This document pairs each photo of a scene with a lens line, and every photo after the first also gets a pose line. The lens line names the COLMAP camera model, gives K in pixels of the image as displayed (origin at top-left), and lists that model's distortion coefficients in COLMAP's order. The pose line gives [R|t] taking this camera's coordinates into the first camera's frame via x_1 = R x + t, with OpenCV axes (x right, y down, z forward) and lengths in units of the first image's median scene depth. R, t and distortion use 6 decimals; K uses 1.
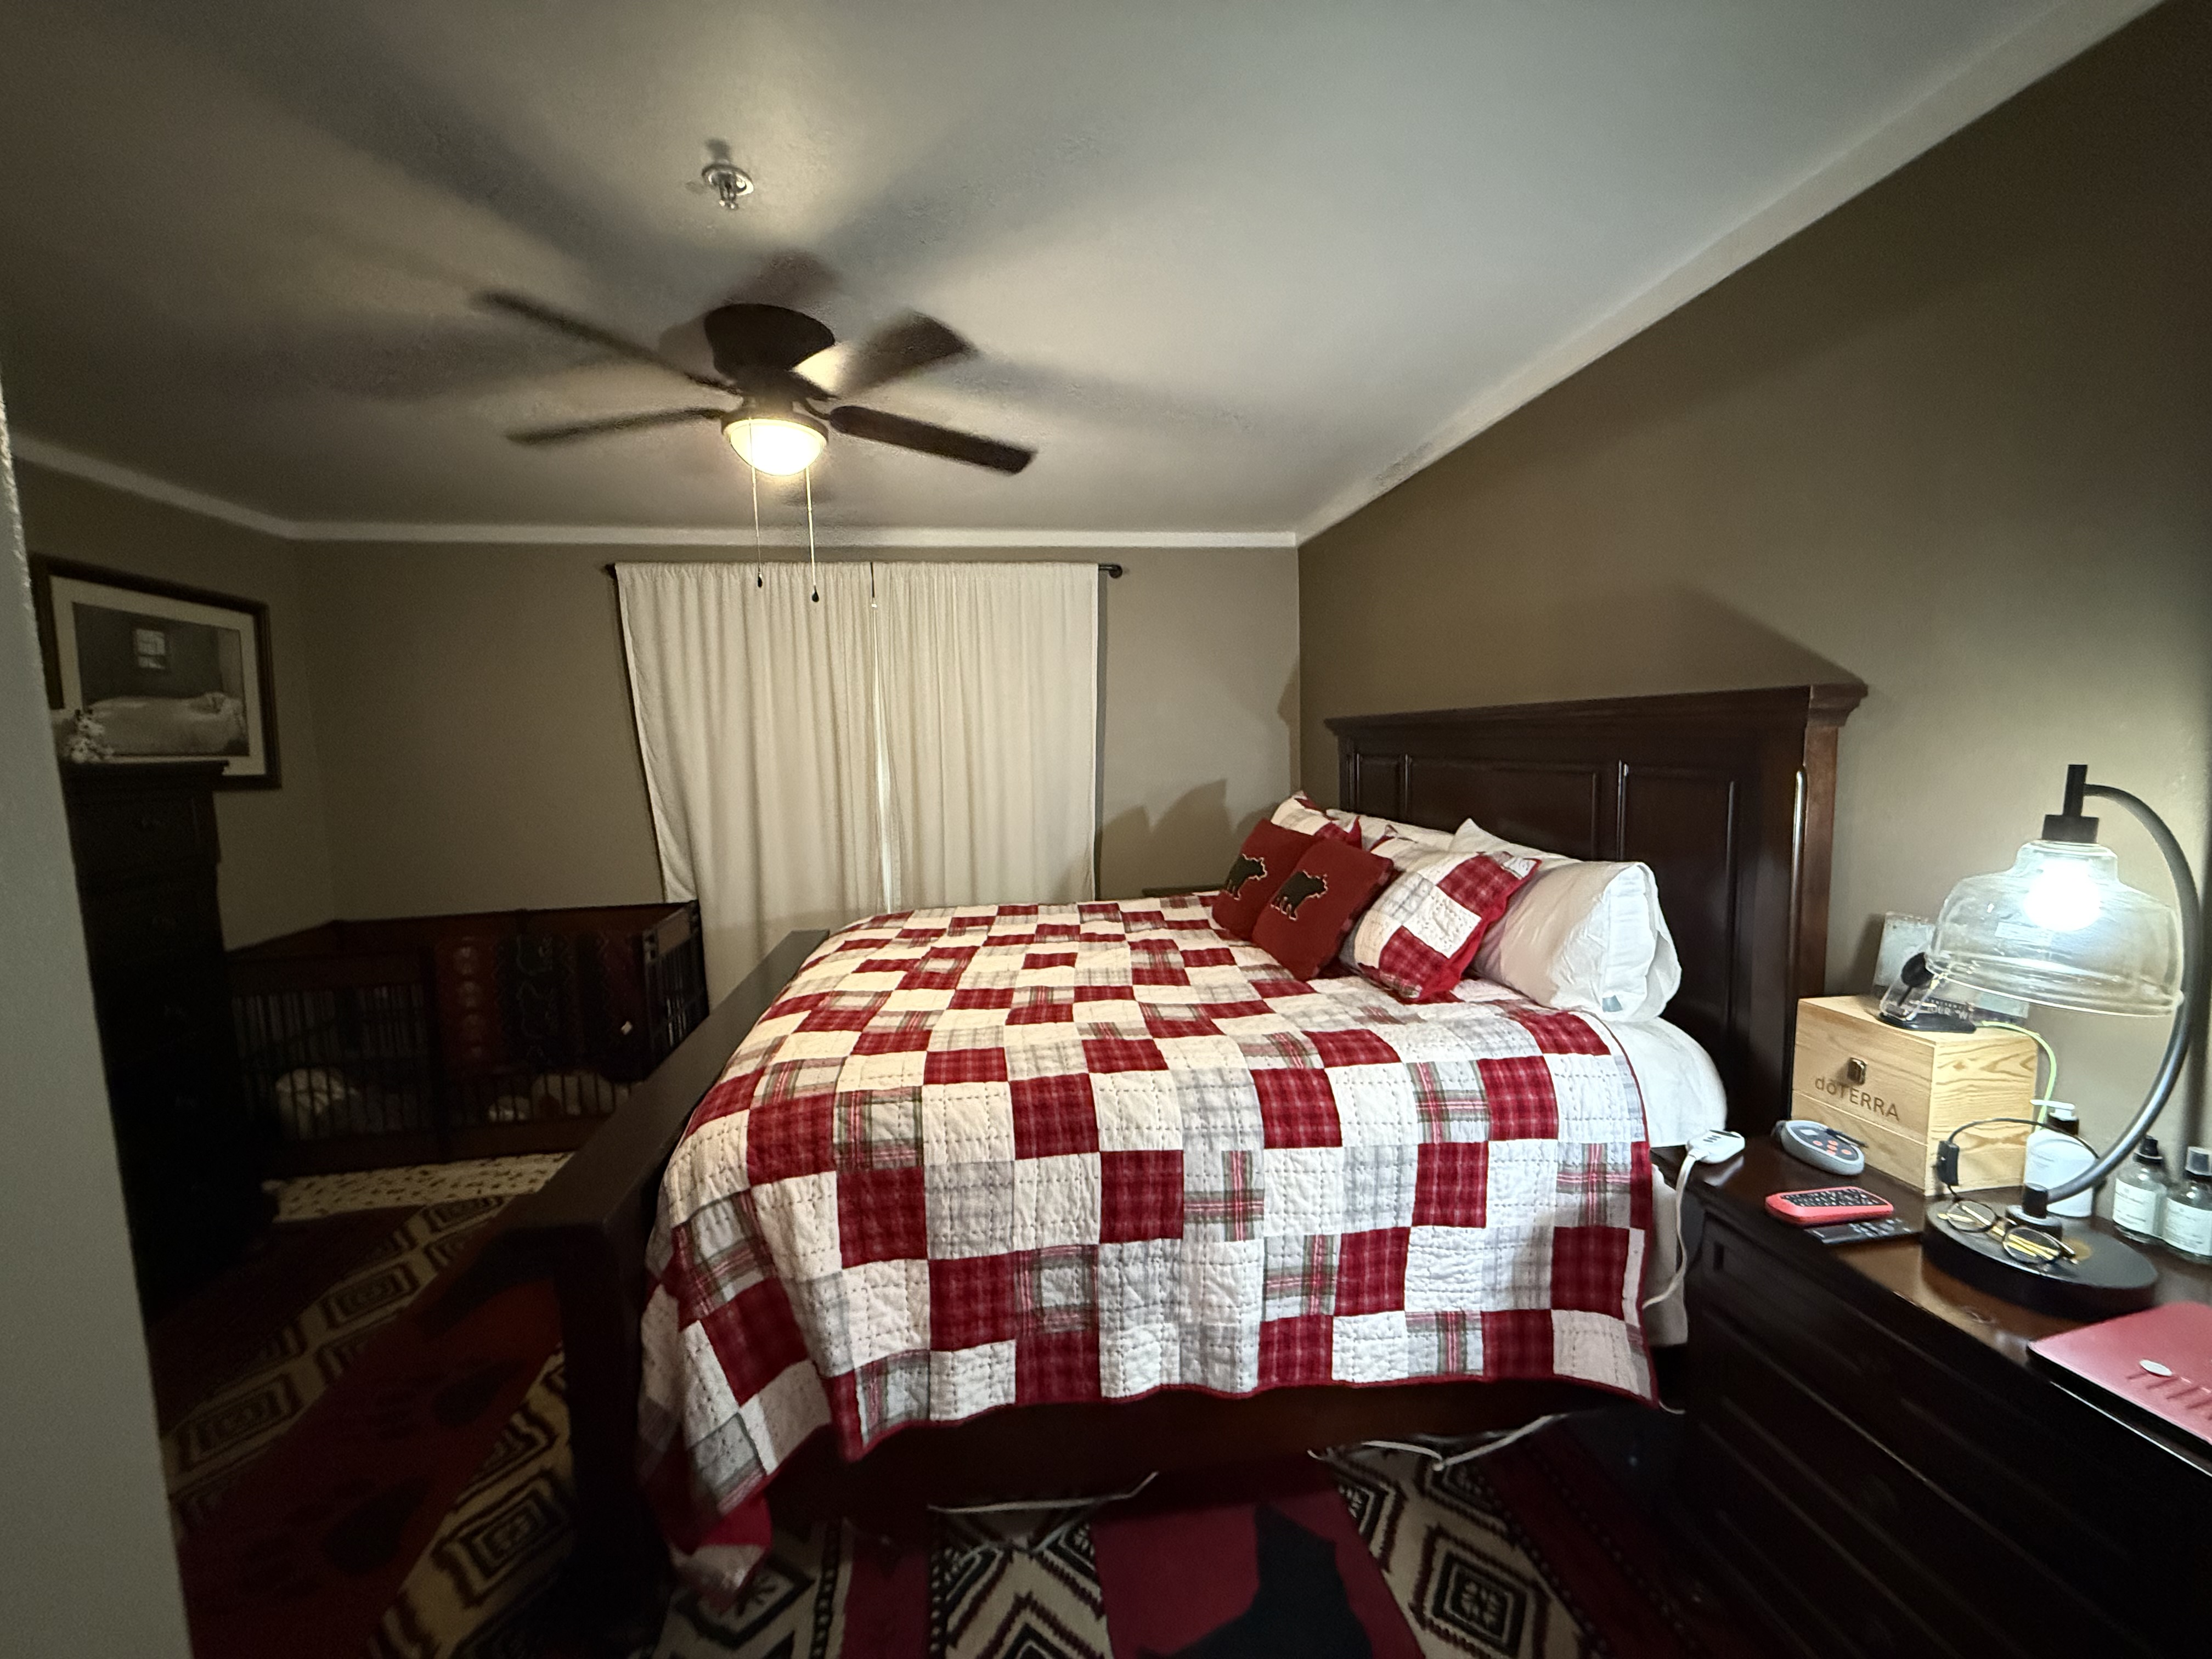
lens RADIAL K [[880.3, 0, 1106.0], [0, 880.3, 829.5], [0, 0, 1]] dist [0.000354, 0.000116]
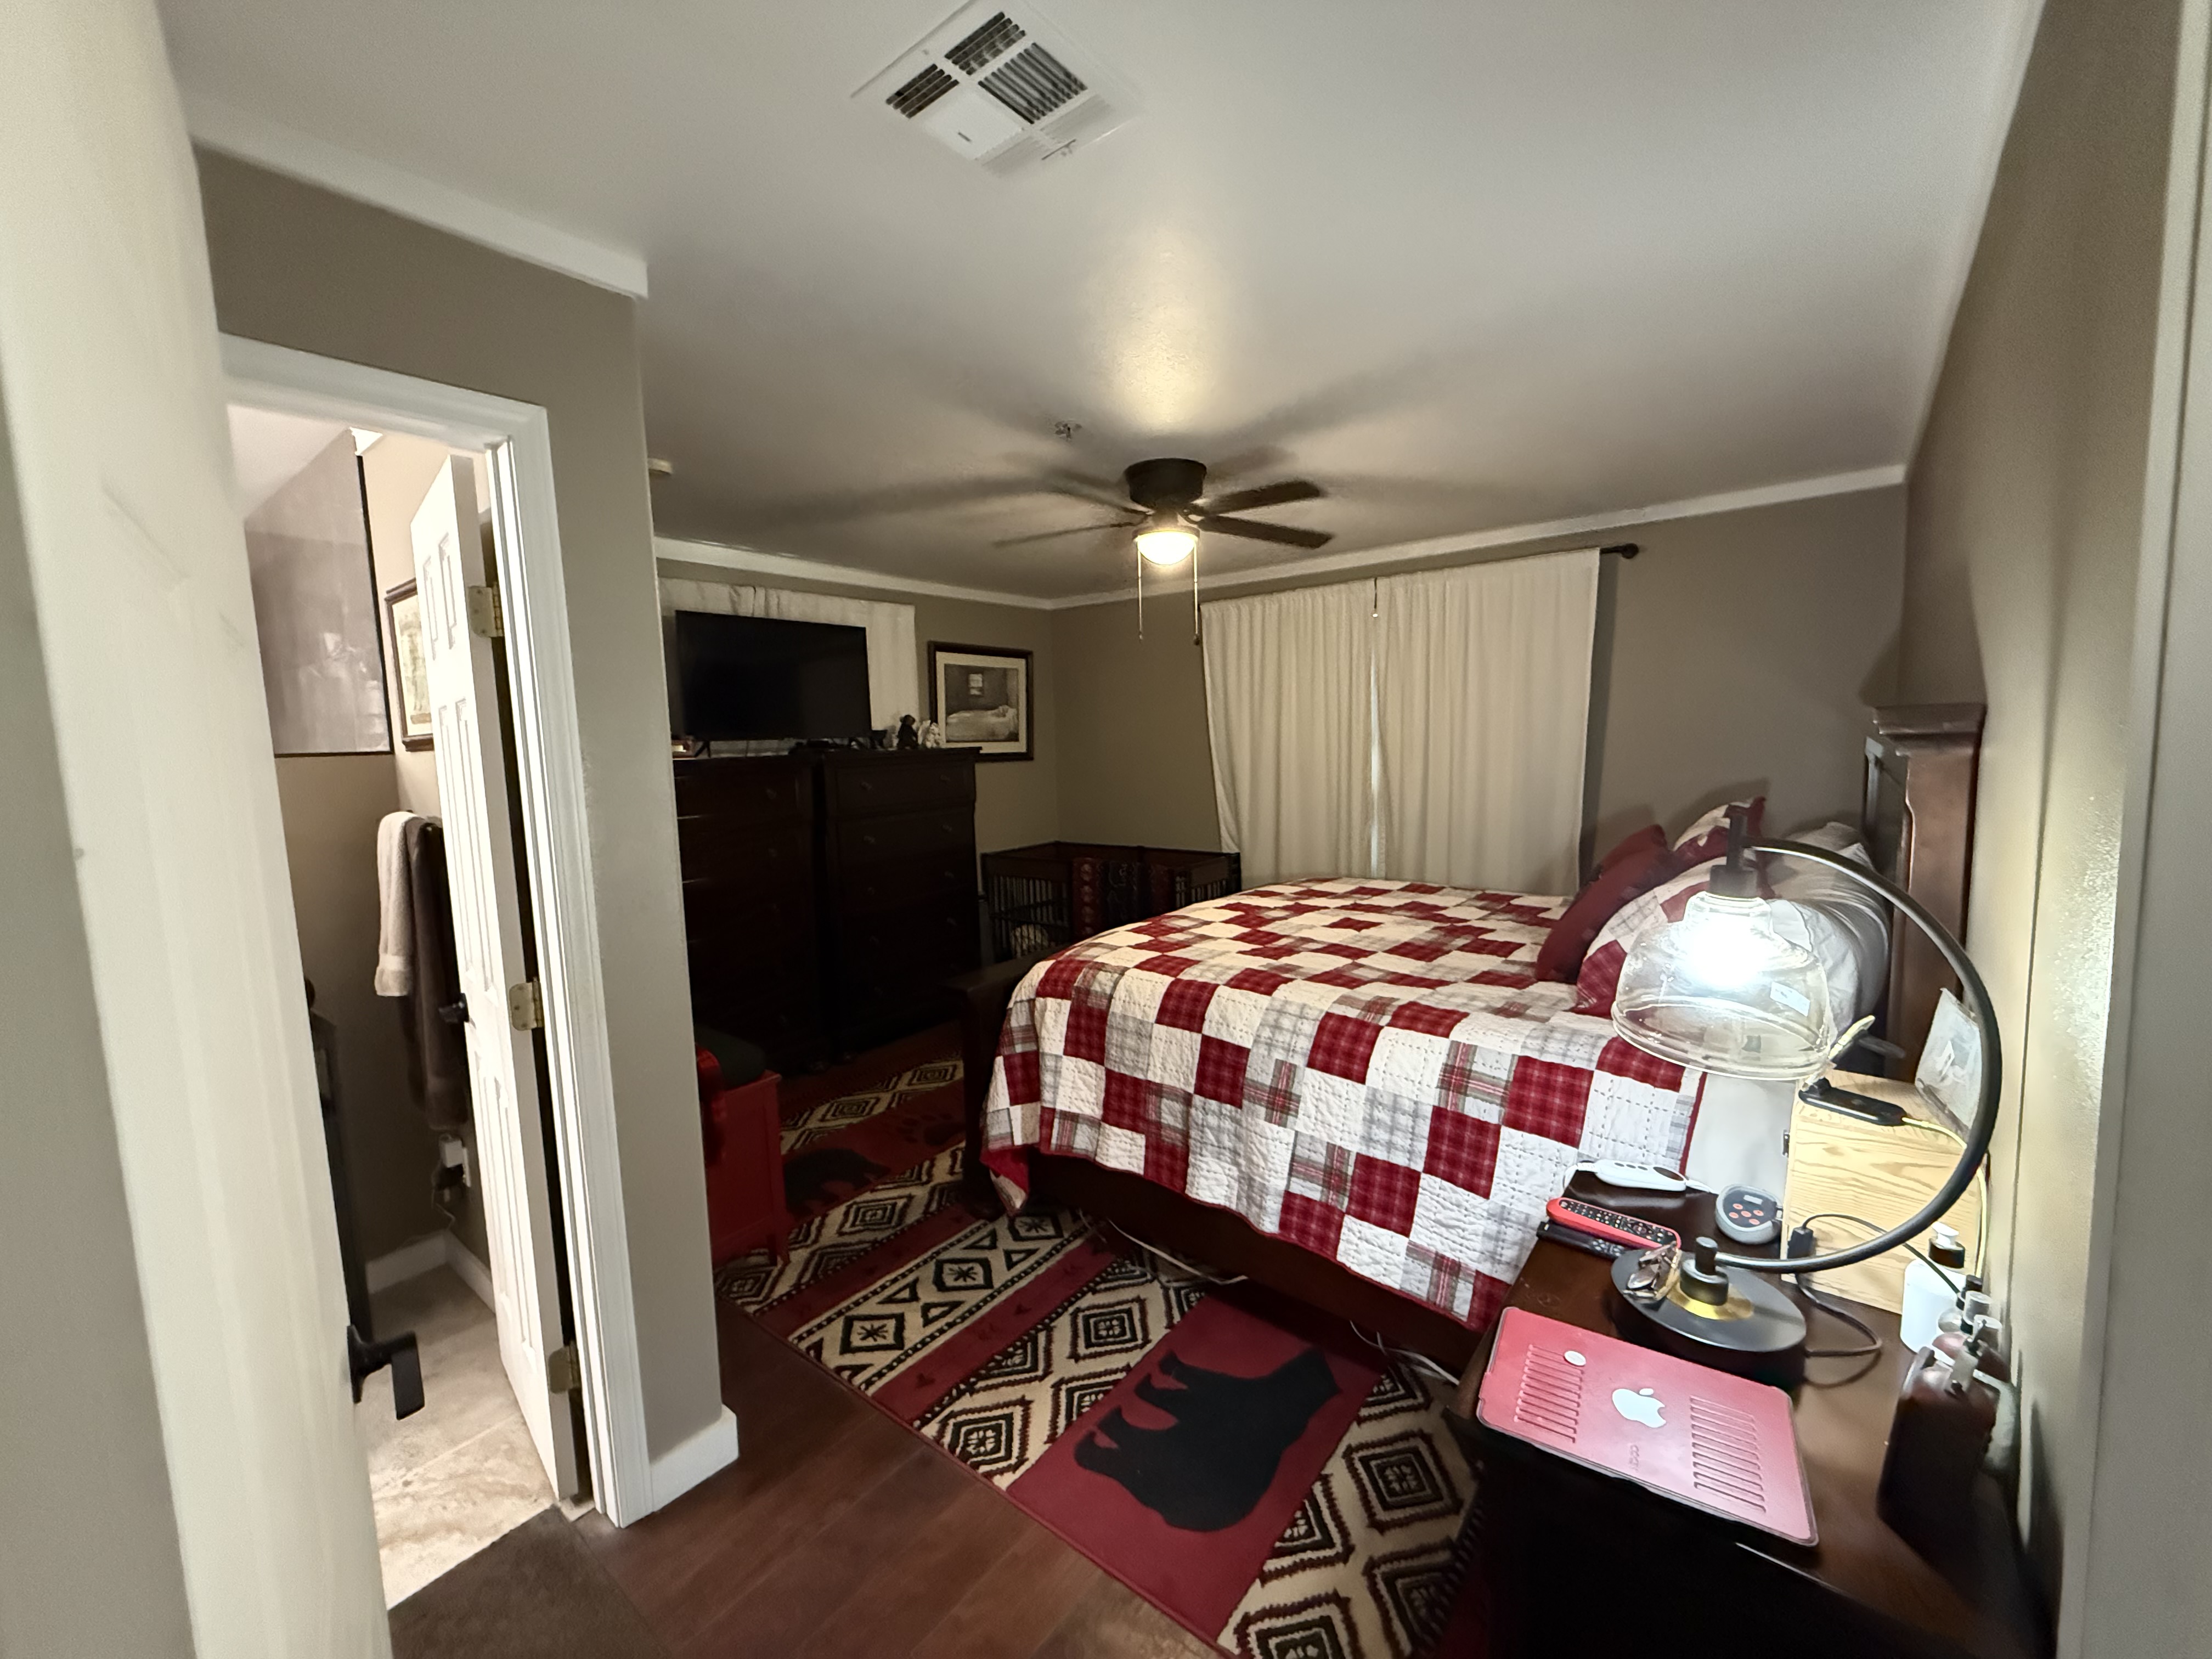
lens RADIAL K [[880.3, 0, 1106.0], [0, 880.3, 829.5], [0, 0, 1]] dist [0.000354, 0.000116]
pose [[0.677073, 0.086328, -0.730835, 0.905848], [-0.063373, 0.996246, 0.058968, -0.048648], [0.733182, 0.006390, 0.680003, -0.114503]]
